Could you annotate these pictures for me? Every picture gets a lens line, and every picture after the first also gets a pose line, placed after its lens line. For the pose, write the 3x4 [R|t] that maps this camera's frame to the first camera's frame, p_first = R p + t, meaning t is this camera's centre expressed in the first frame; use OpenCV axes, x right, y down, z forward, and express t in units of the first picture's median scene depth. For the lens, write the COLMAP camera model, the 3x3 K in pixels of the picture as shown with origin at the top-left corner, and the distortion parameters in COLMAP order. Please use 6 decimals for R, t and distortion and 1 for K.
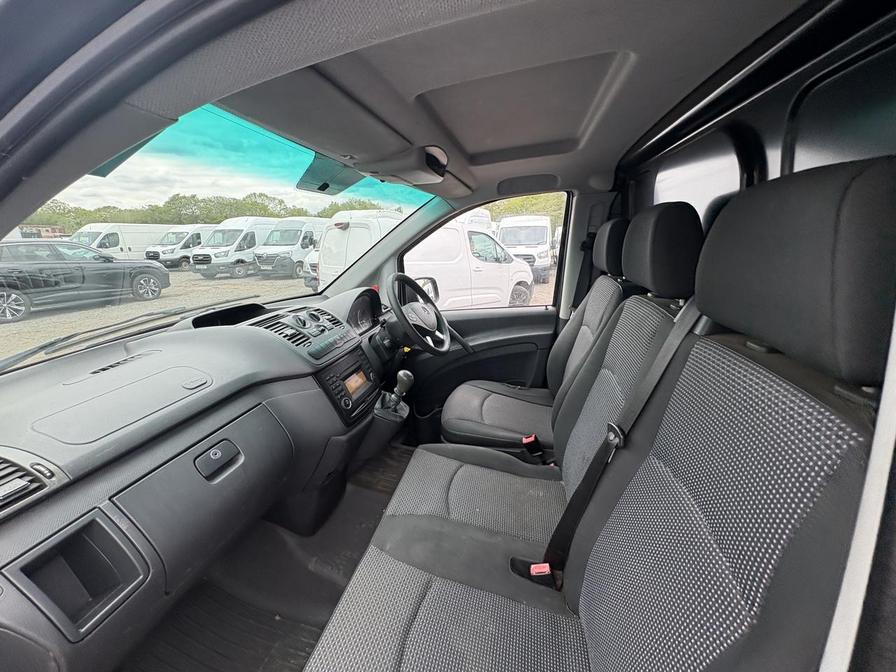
lens RADIAL K [[355.5, 0, 451.6], [0, 355.5, 330.6], [0, 0, 1]] dist [-0.003158, 0.001148]
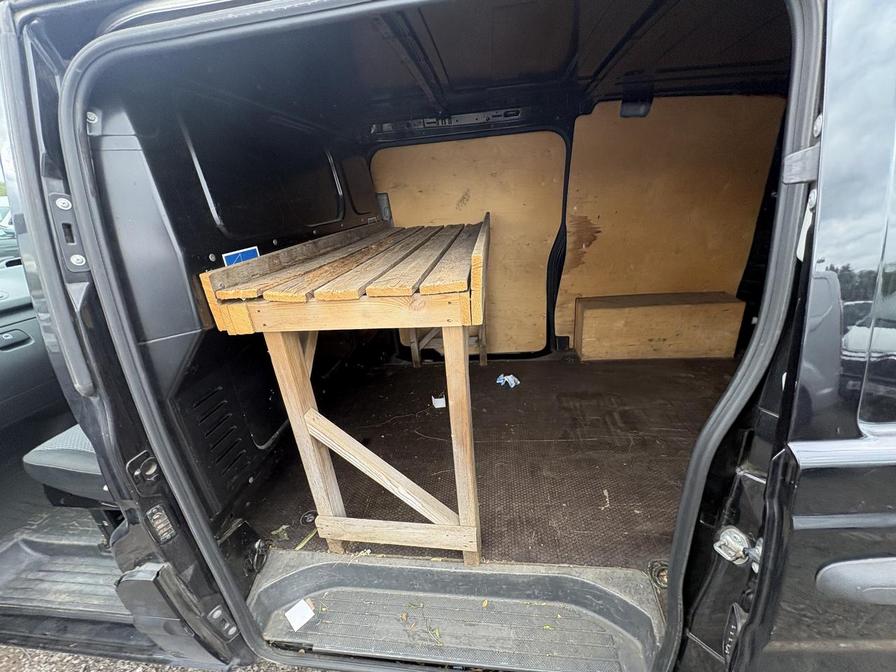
lens RADIAL K [[355.5, 0, 454.6], [0, 355.5, 334.6], [0, 0, 1]] dist [-0.003158, 0.001148]
pose [[0.995323, -0.065368, 0.071127, 0.803145], [0.056837, 0.991623, 0.115991, 0.166687], [-0.078113, -0.111406, 0.990700, -0.494107]]
